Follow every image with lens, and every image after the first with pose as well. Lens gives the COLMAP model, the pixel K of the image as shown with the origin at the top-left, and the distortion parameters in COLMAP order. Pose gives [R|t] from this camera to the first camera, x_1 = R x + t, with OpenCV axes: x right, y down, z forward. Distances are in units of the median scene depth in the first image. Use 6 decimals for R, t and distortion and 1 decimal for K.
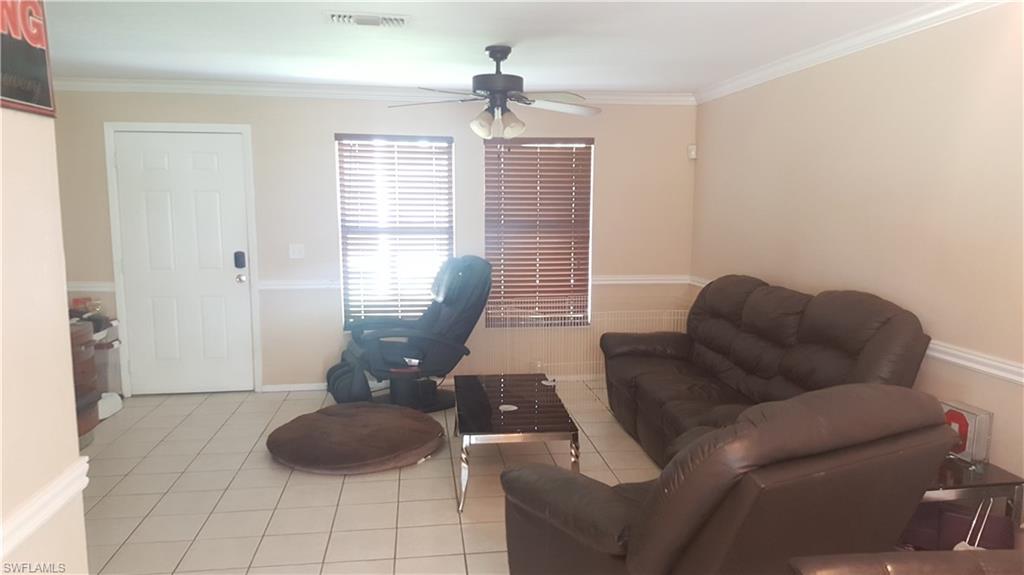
lens RADIAL K [[734.0, 0, 512.0], [0, 734.0, 287.5], [0, 0, 1]] dist [0.099851, -0.120112]
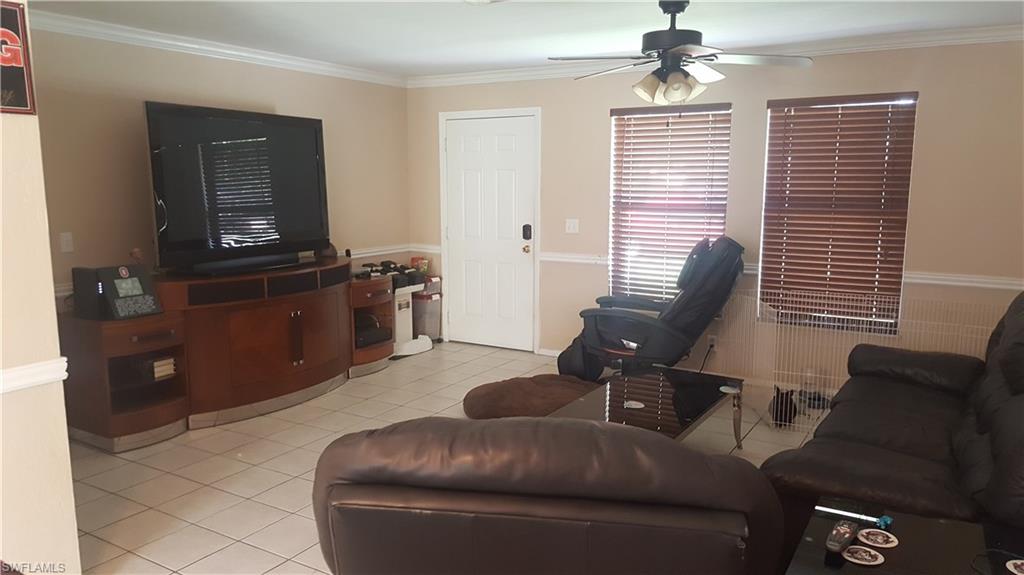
lens RADIAL K [[734.0, 0, 512.0], [0, 734.0, 287.5], [0, 0, 1]] dist [0.099851, -0.120112]
pose [[0.771921, 0.089664, -0.629364, 0.309107], [-0.071771, 0.995966, 0.053866, -0.012374], [0.631654, 0.003590, 0.775242, 0.143316]]
